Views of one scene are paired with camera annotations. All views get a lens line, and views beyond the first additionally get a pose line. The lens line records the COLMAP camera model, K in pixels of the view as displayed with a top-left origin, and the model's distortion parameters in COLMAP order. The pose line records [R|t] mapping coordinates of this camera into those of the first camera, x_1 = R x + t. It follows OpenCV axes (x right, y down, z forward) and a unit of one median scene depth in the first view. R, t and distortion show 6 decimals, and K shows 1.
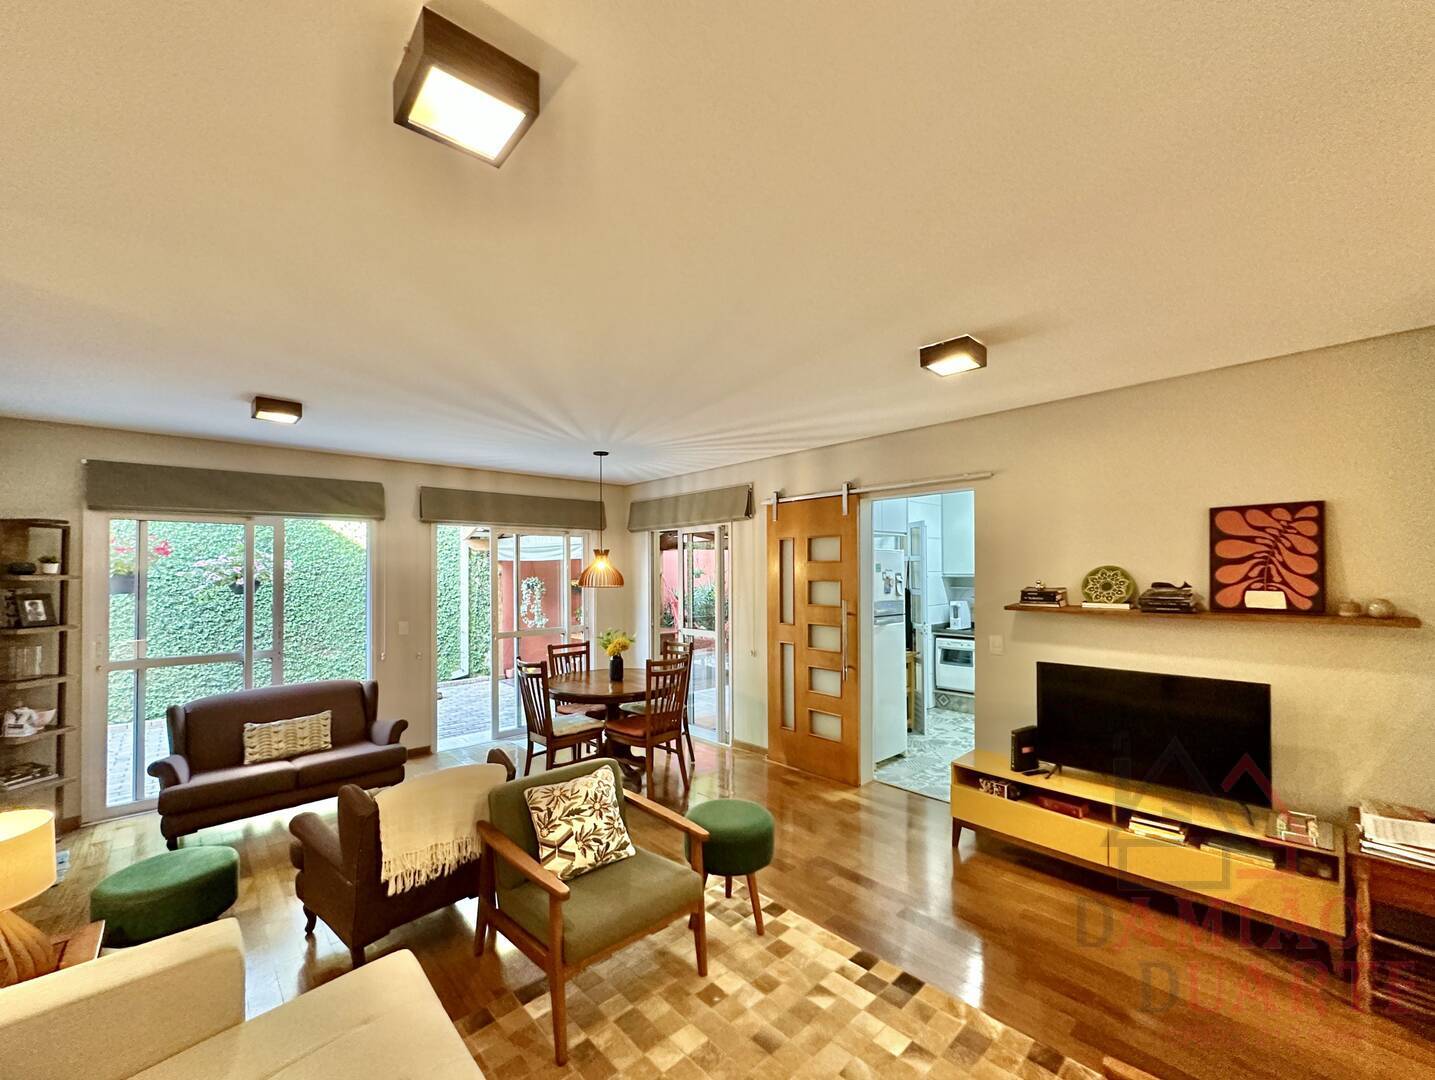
lens RADIAL K [[576.8, 0, 712.5], [0, 576.8, 543.9], [0, 0, 1]] dist [0.000821, 0.000347]
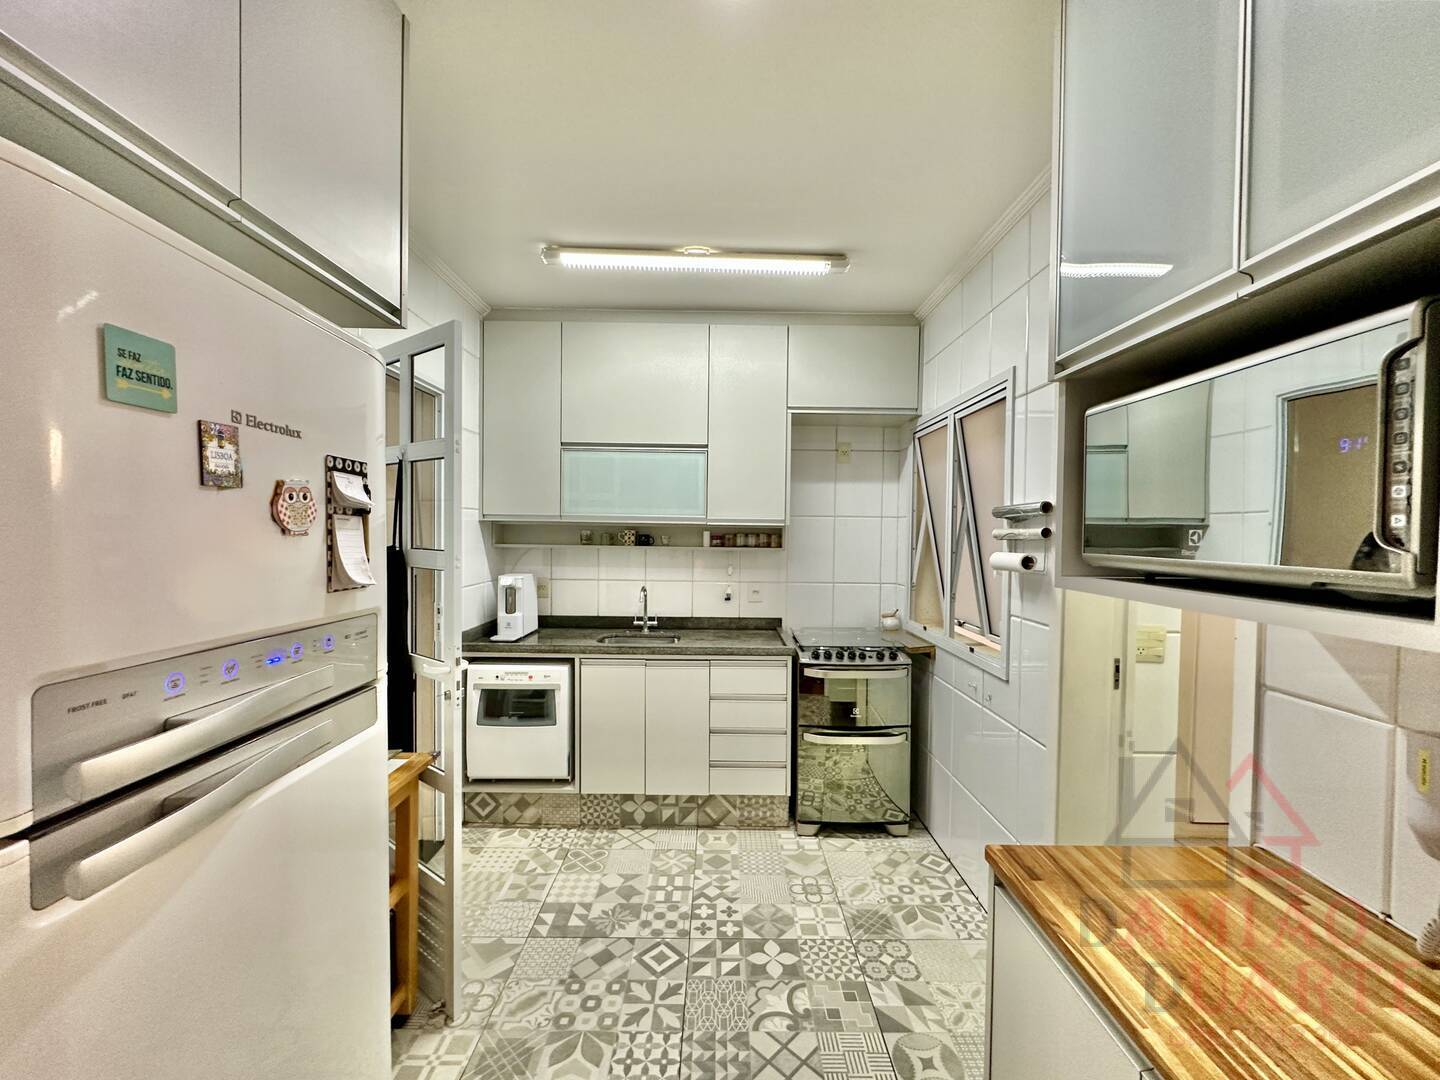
lens RADIAL K [[573.3, 0, 720.0], [0, 573.3, 540.0], [0, 0, 1]] dist [-0.004527, 0.000271]
pose [[0.666410, -0.006326, 0.745559, 0.225890], [-0.034962, 0.998599, 0.039724, 0.054413], [-0.744765, -0.052538, 0.665255, 0.670852]]
